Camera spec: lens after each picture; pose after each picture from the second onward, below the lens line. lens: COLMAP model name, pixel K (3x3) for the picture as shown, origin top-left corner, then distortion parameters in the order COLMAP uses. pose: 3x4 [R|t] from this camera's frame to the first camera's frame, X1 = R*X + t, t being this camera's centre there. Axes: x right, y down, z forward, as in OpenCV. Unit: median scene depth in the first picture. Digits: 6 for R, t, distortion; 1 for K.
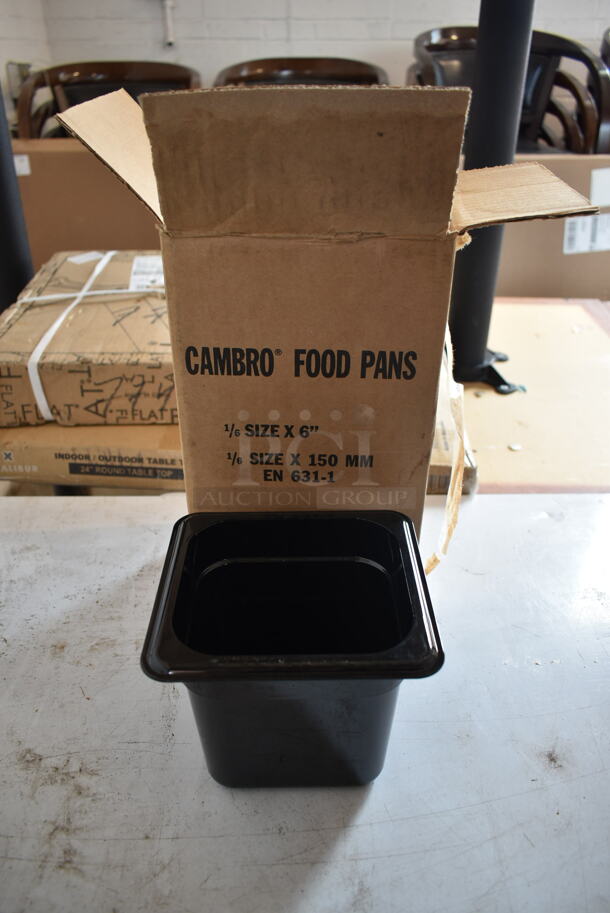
lens RADIAL K [[694.2, 0, 305.0], [0, 694.2, 456.5], [0, 0, 1]] dist [-0.026695, 0.005724]
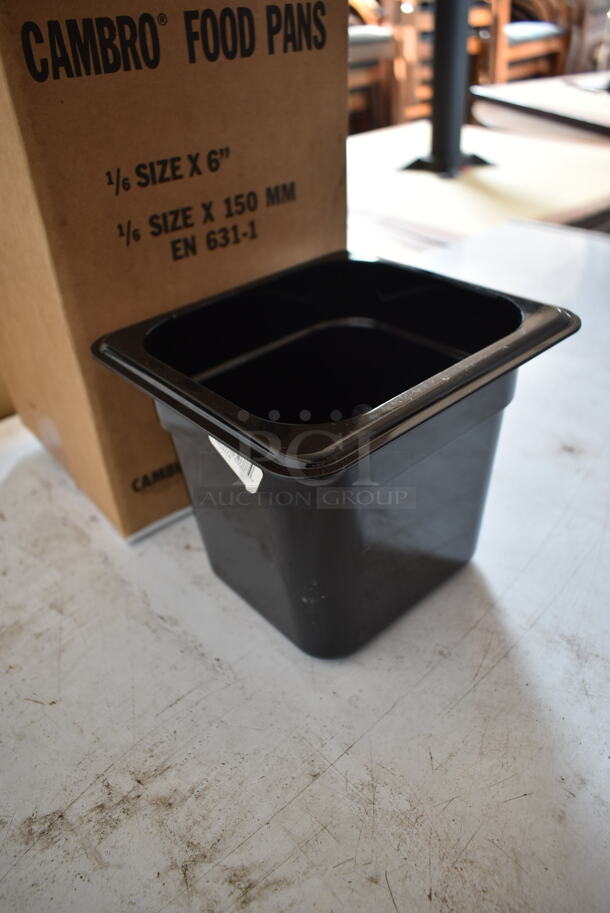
lens RADIAL K [[684.9, 0, 305.0], [0, 684.9, 456.5], [0, 0, 1]] dist [-0.026625, 0.006789]
pose [[0.757264, -0.407714, 0.510215, -0.418778], [0.383924, 0.909874, 0.157260, 0.168800], [-0.528349, 0.076797, 0.845547, 0.421291]]
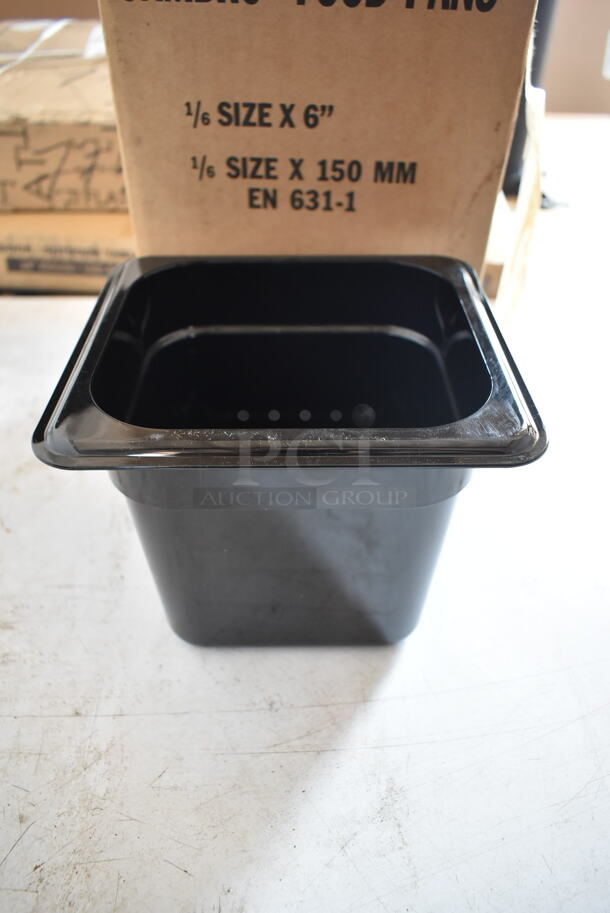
lens RADIAL K [[684.9, 0, 305.0], [0, 684.9, 456.5], [0, 0, 1]] dist [-0.026625, 0.006789]
pose [[0.999957, 0.008273, 0.004139, -0.006991], [-0.008838, 0.986507, 0.163477, 0.177932], [-0.002731, -0.163507, 0.986538, 0.352994]]
